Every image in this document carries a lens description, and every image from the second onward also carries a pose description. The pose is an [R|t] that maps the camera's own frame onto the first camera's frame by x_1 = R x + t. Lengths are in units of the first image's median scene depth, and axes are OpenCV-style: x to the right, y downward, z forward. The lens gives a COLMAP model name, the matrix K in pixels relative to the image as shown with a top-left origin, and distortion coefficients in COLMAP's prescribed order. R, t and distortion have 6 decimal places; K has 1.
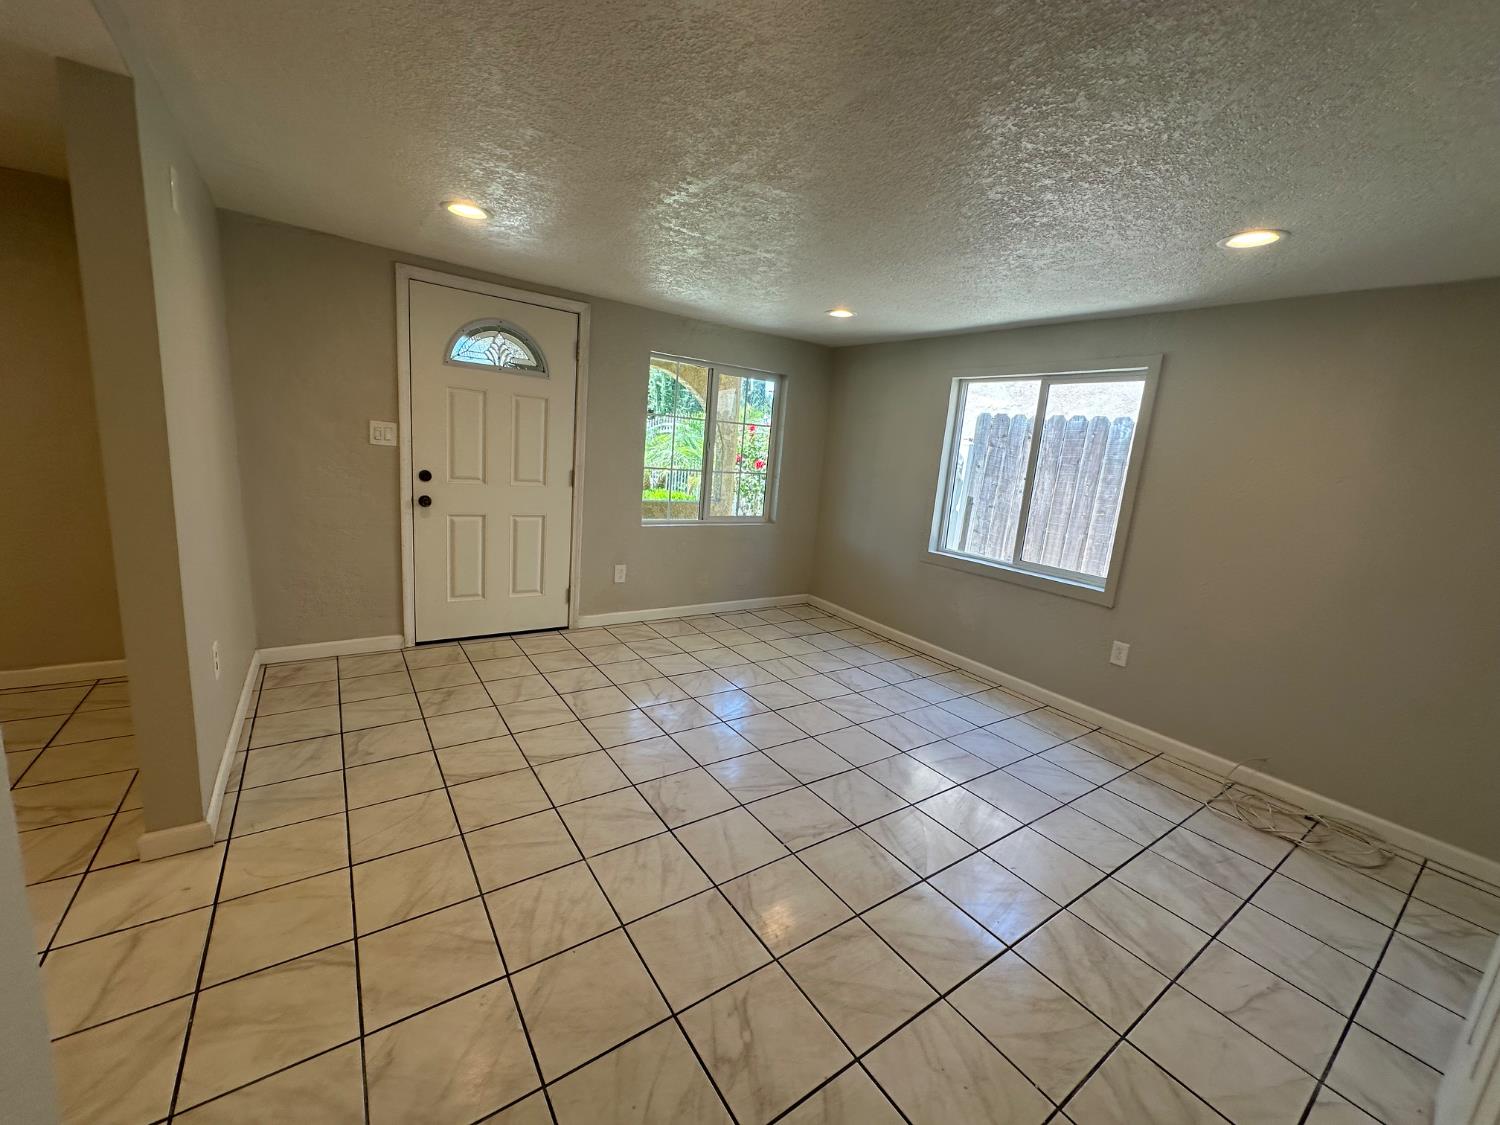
lens RADIAL K [[596.2, 0, 750.4], [0, 596.2, 561.1], [0, 0, 1]] dist [-0.000685, -0.000455]
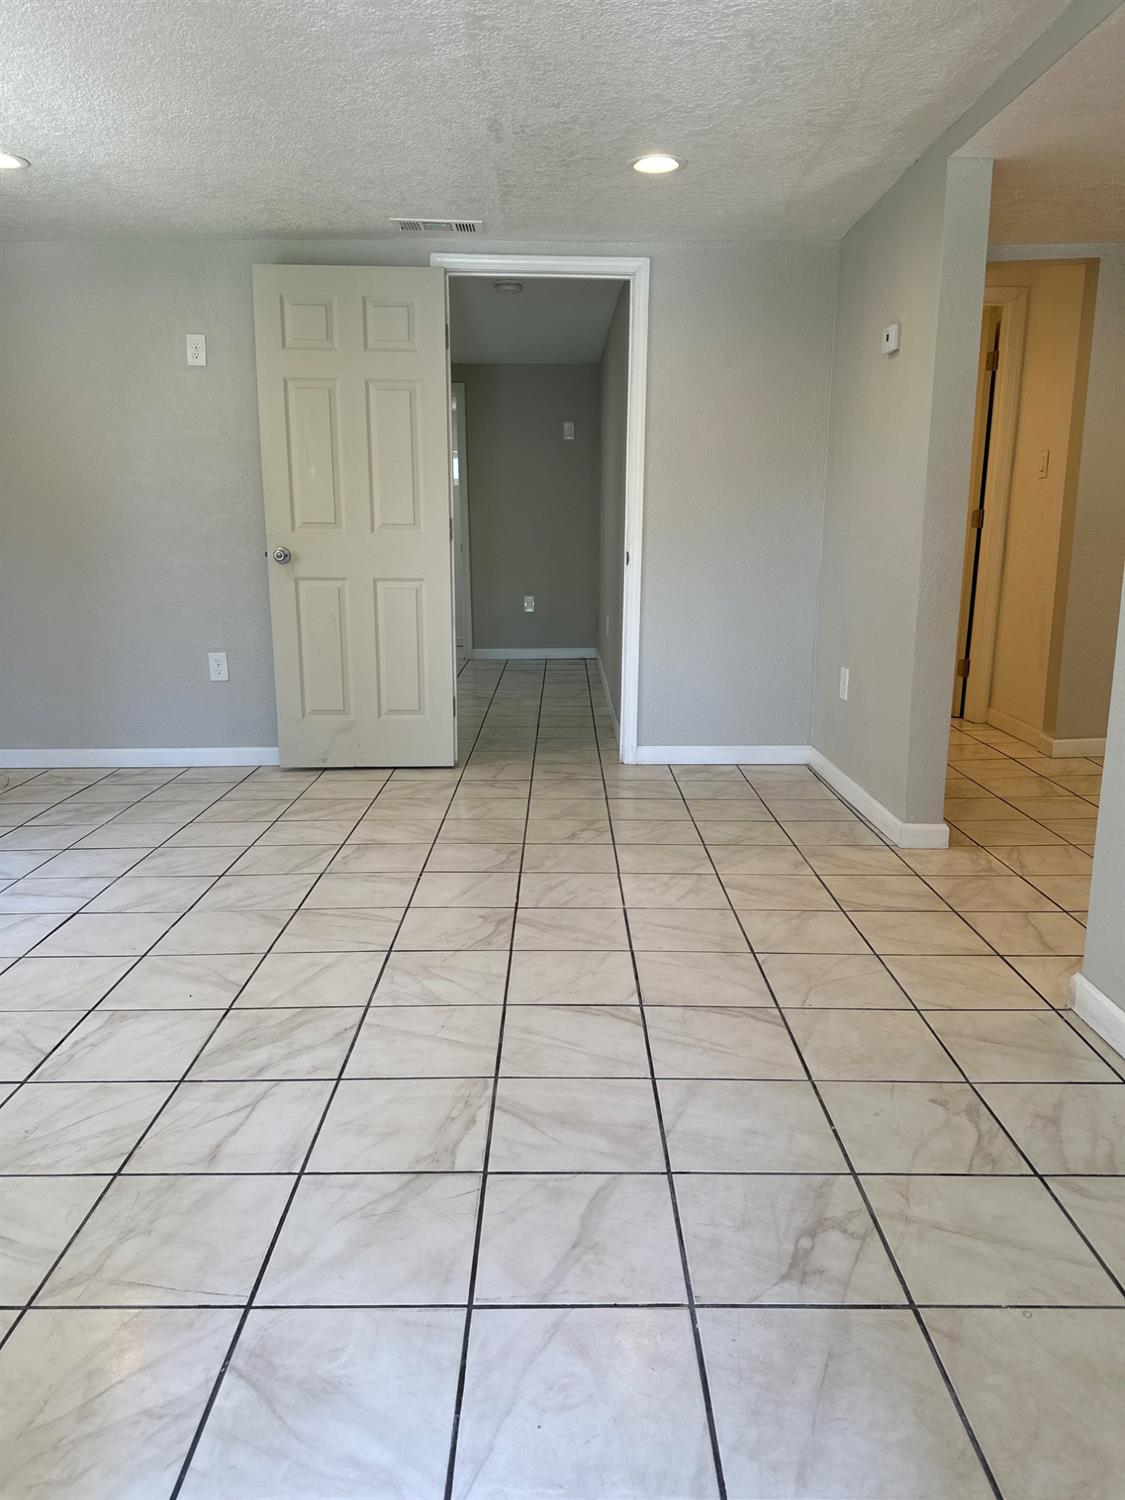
lens RADIAL K [[1059.8, 0, 559.6], [0, 1059.8, 743.8], [0, 0, 1]] dist [0.095123, -0.097385]
pose [[-0.814985, -0.199203, 0.544167, -0.635596], [0.046165, 0.913753, 0.403639, -0.227960], [-0.577640, 0.354081, -0.735499, 1.340997]]
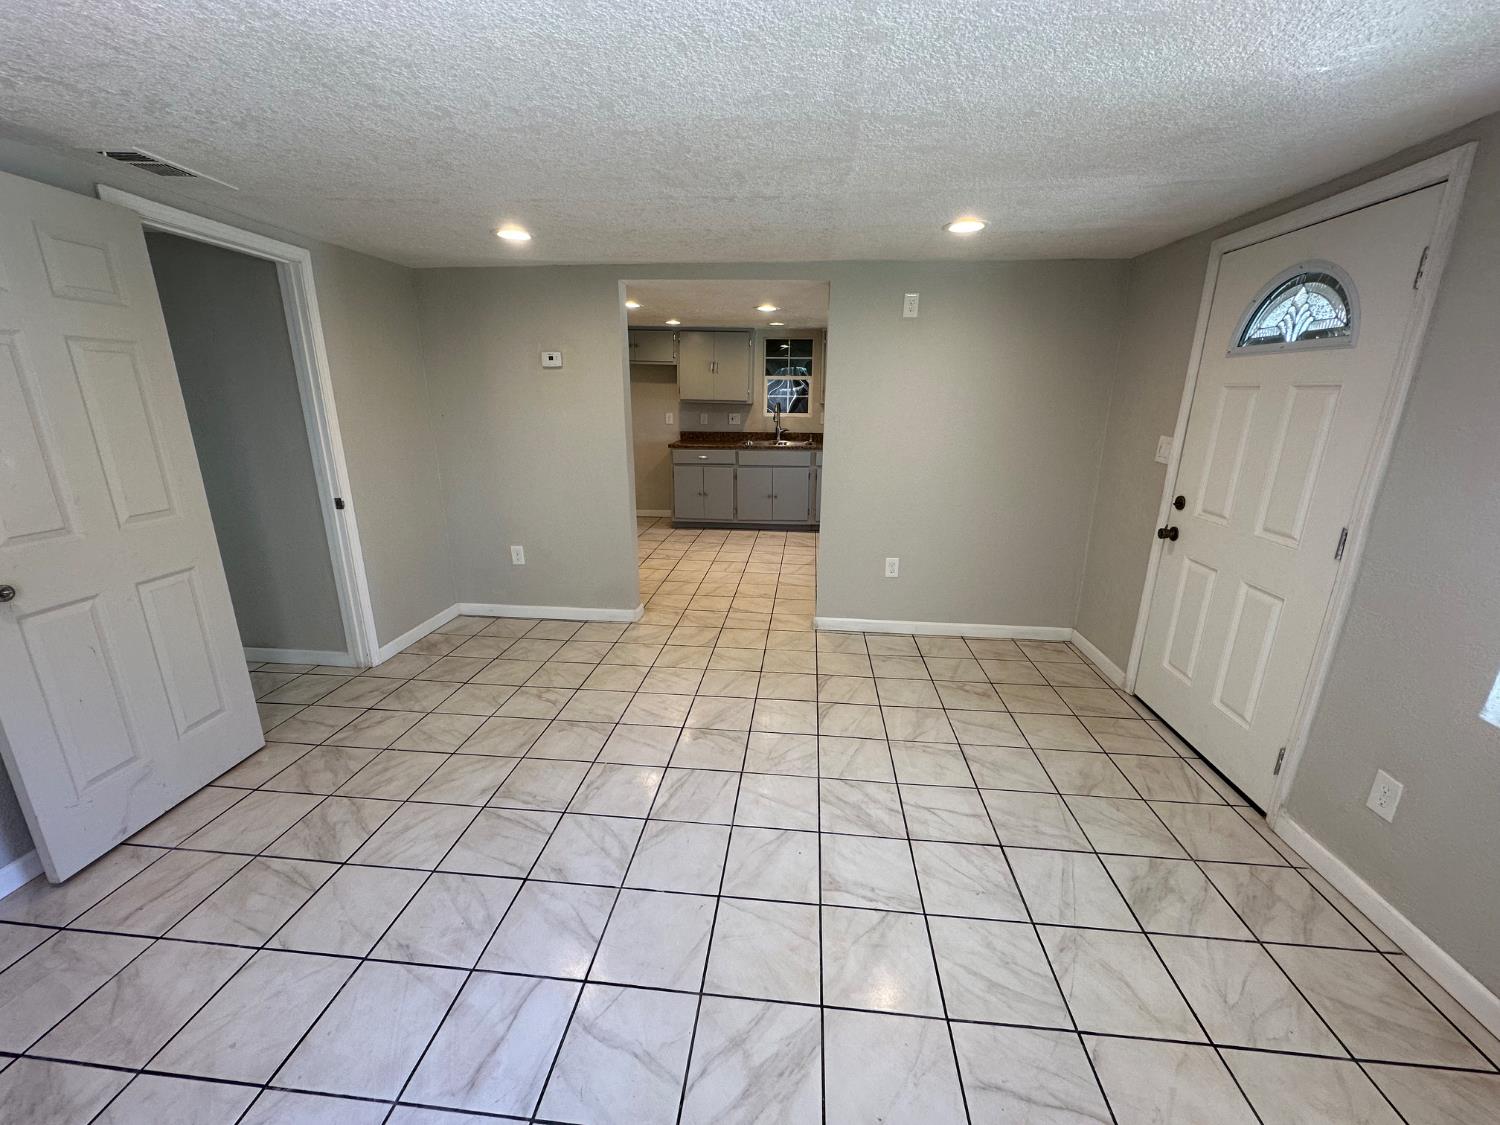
lens RADIAL K [[596.2, 0, 750.4], [0, 596.2, 561.1], [0, 0, 1]] dist [-0.000685, -0.000455]
pose [[-0.648965, 0.116712, -0.751813, 0.487553], [-0.209251, 0.922674, 0.323862, -0.232839], [0.731477, 0.367493, -0.574361, 1.188085]]
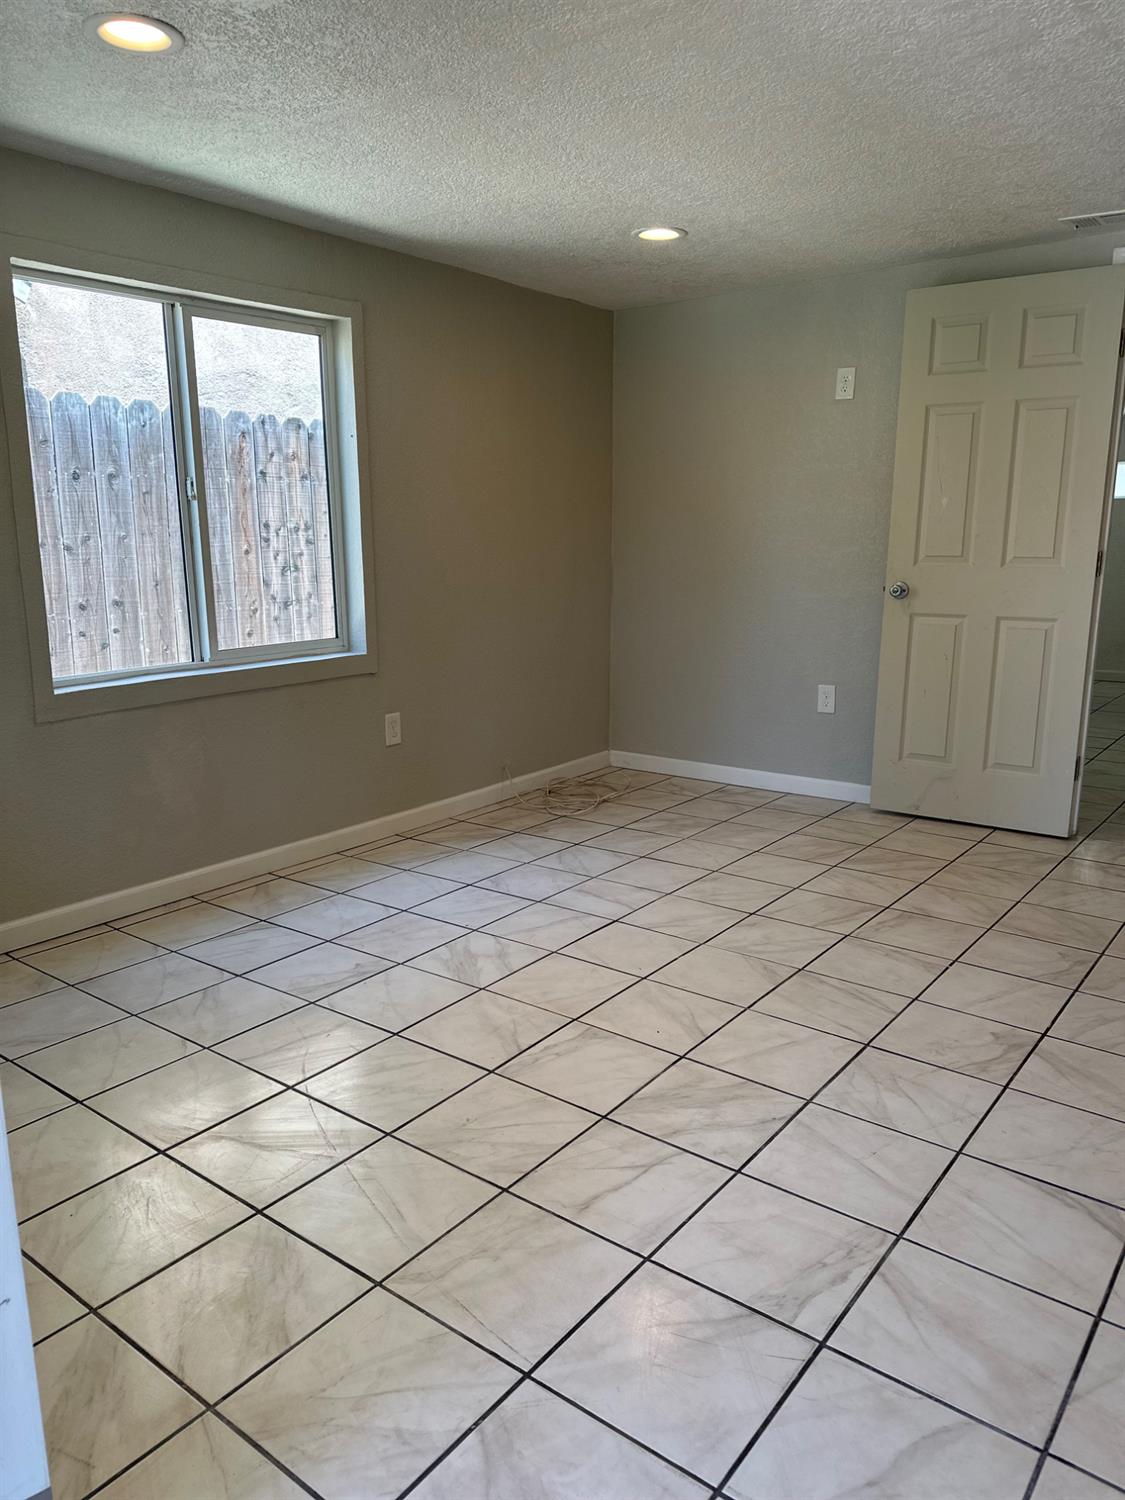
lens RADIAL K [[1049.5, 0, 559.1], [0, 1049.5, 757.9], [0, 0, 1]] dist [0.081560, -0.125598]
pose [[-0.290594, -0.282434, 0.914214, -0.677735], [0.167843, 0.925584, 0.339297, -0.231629], [-0.942011, 0.252042, -0.221564, 1.172890]]
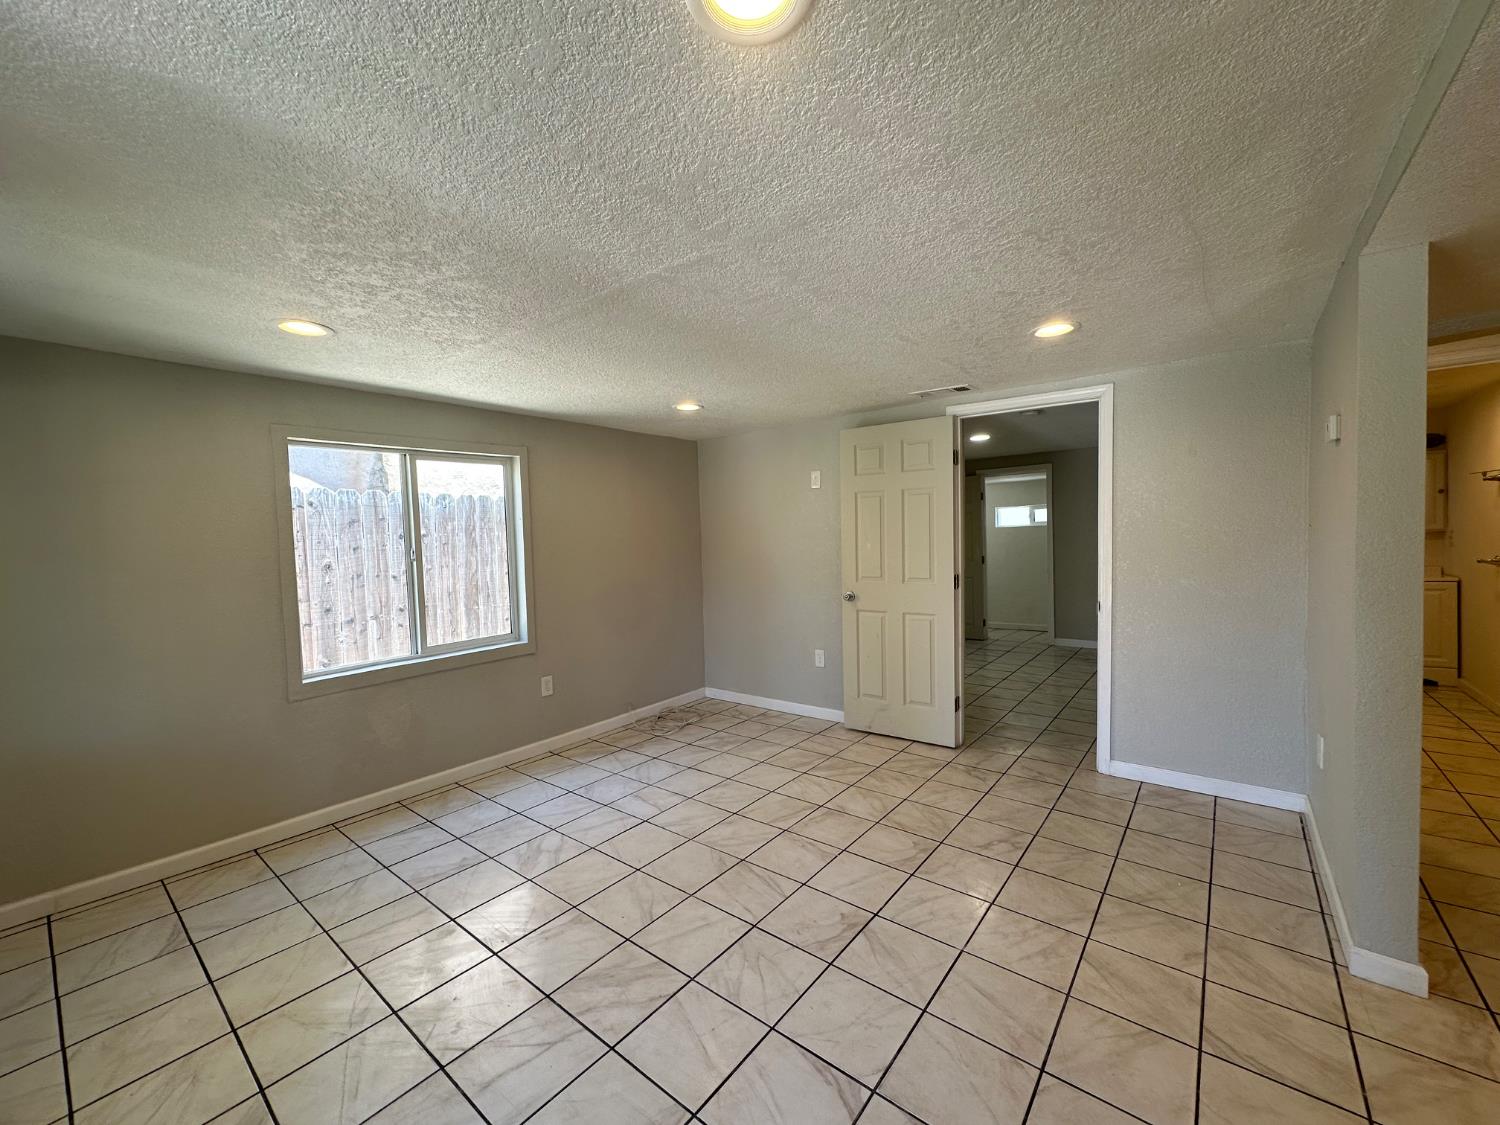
lens RADIAL K [[596.2, 0, 750.4], [0, 596.2, 561.1], [0, 0, 1]] dist [-0.000685, -0.000455]
pose [[-0.278274, -0.116841, 0.953369, -0.669610], [0.193160, 0.965488, 0.174707, -0.239236], [-0.940879, 0.232770, -0.246101, 0.903324]]
